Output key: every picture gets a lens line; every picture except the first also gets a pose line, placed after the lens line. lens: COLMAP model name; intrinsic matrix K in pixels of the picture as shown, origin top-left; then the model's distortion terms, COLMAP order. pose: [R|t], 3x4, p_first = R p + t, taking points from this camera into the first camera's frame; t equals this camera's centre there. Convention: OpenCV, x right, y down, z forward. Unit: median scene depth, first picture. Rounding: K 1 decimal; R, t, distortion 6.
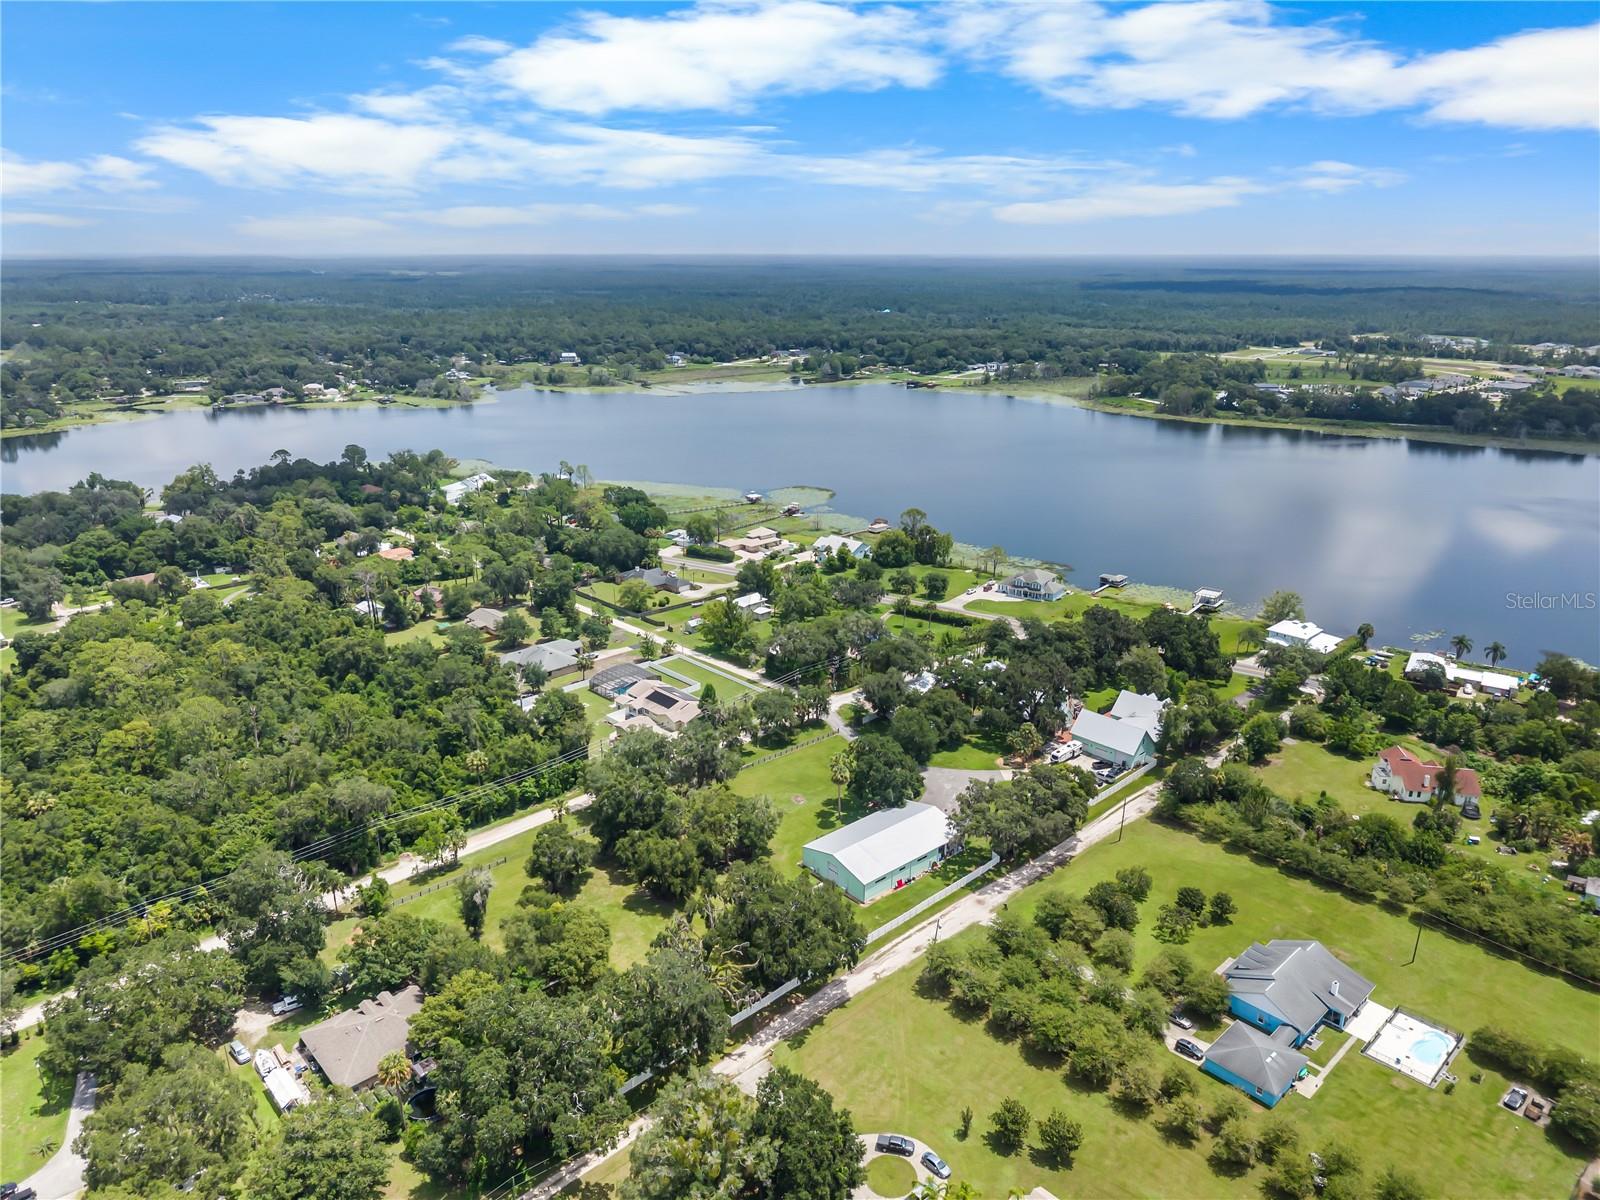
lens RADIAL K [[1070.6, 0, 796.1], [0, 1070.6, 603.5], [0, 0, 1]] dist [0.010851, -0.005709]
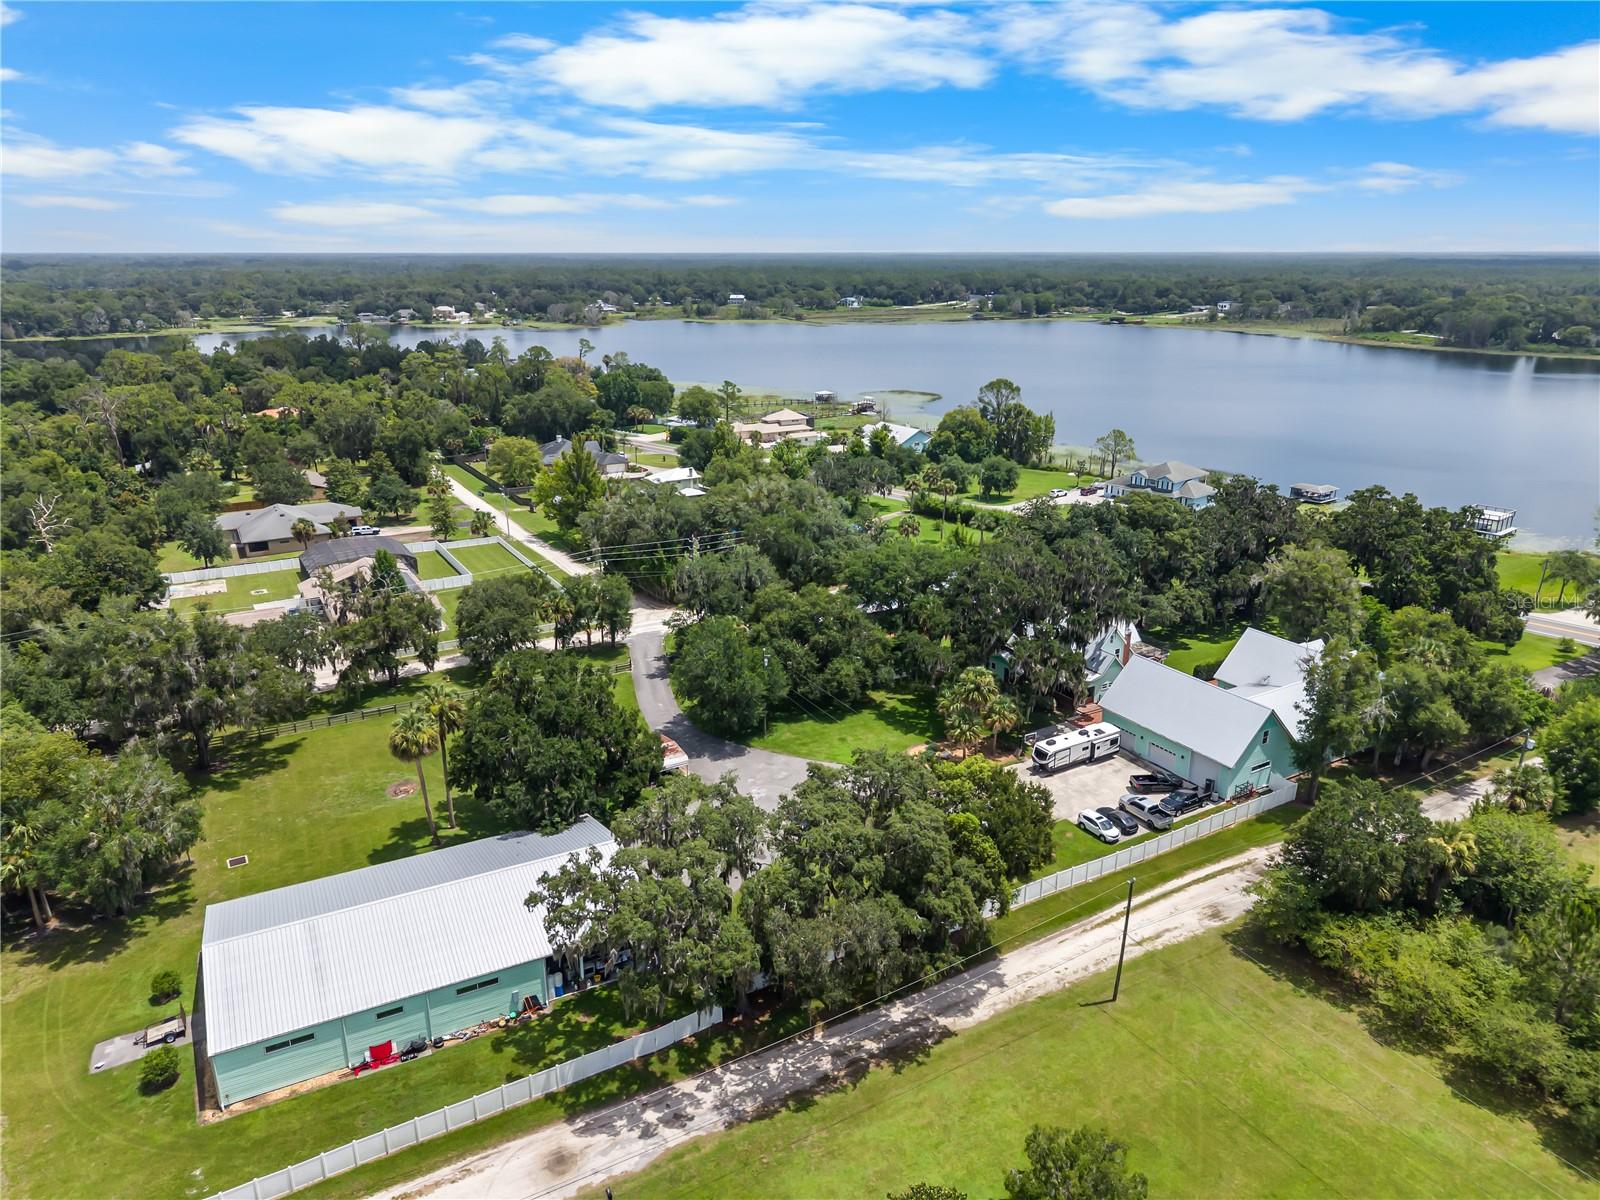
lens RADIAL K [[1070.6, 0, 796.1], [0, 1070.6, 603.5], [0, 0, 1]] dist [0.010851, -0.005709]
pose [[0.974735, 0.068788, -0.212507, 0.221436], [-0.068416, 0.997615, 0.009111, 0.082114], [0.212627, 0.005658, 0.977117, 0.534361]]
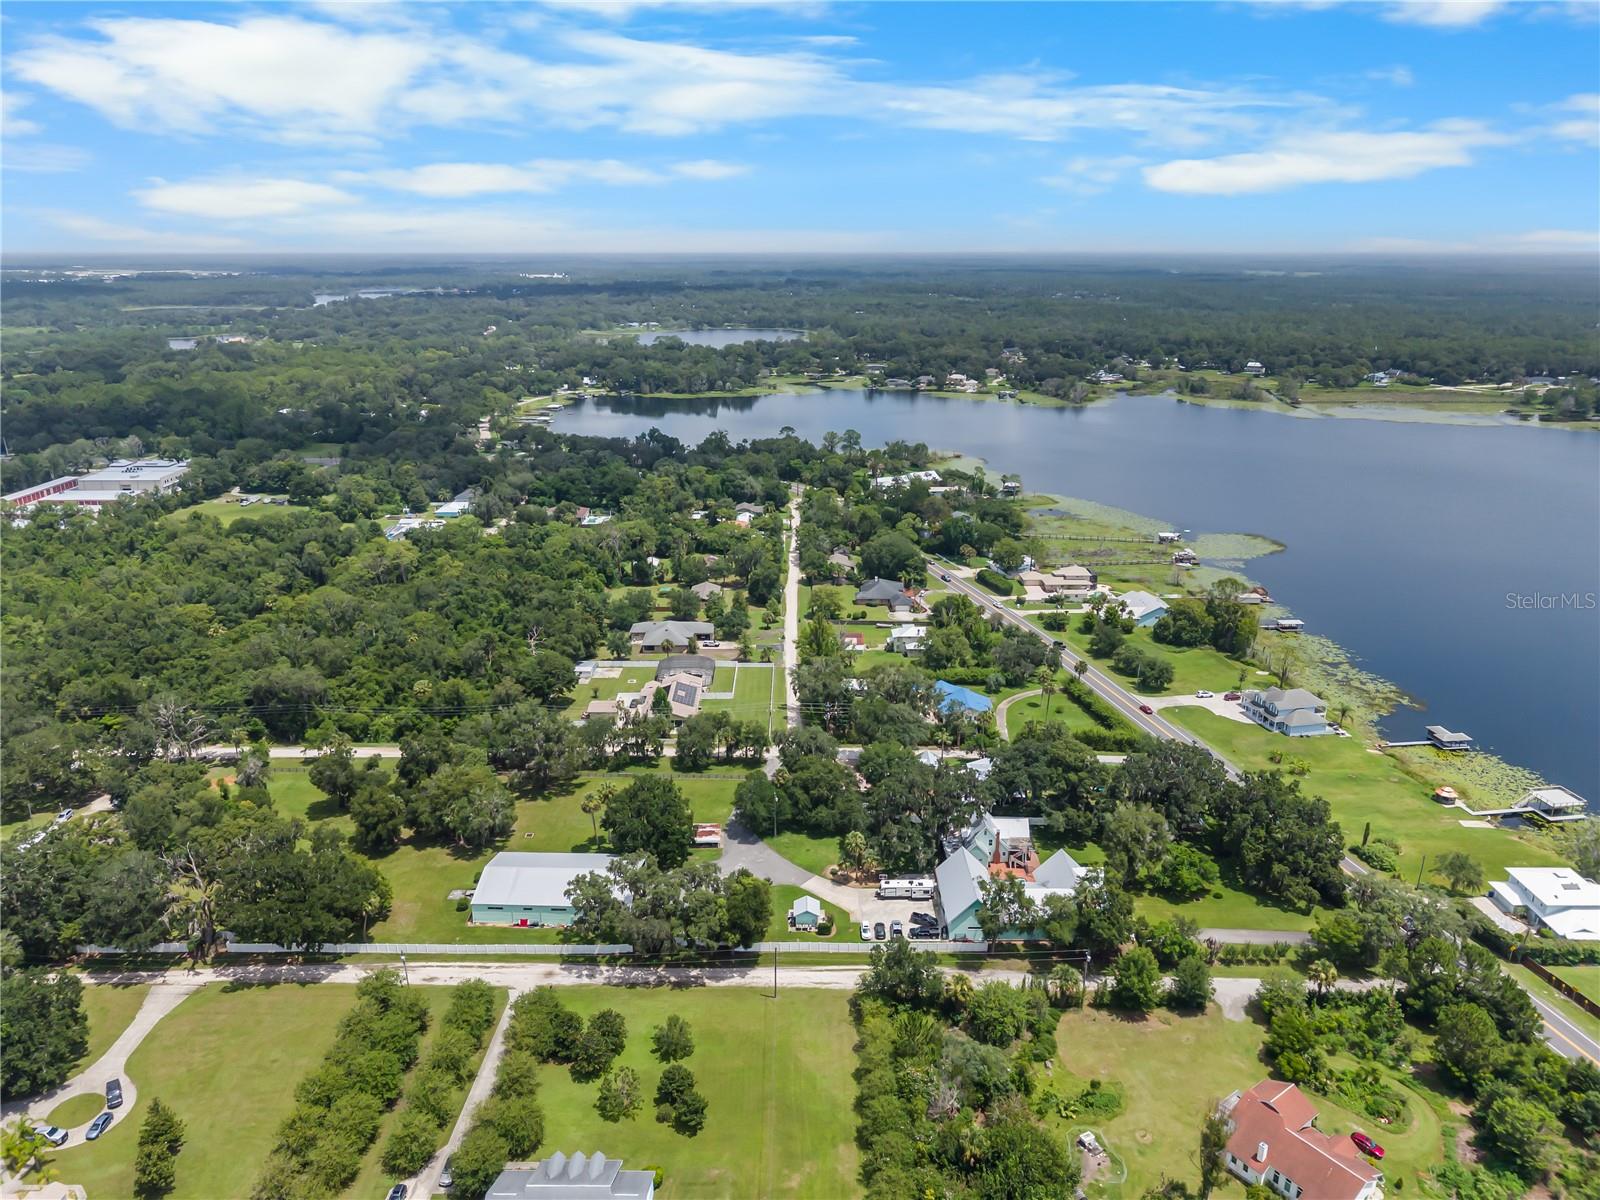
lens RADIAL K [[1070.6, 0, 796.1], [0, 1070.6, 603.5], [0, 0, 1]] dist [0.010851, -0.005709]
pose [[0.729679, 0.212479, -0.649939, 0.634944], [-0.212545, 0.973890, 0.079763, -0.106289], [0.649918, 0.079940, 0.755789, 0.323618]]
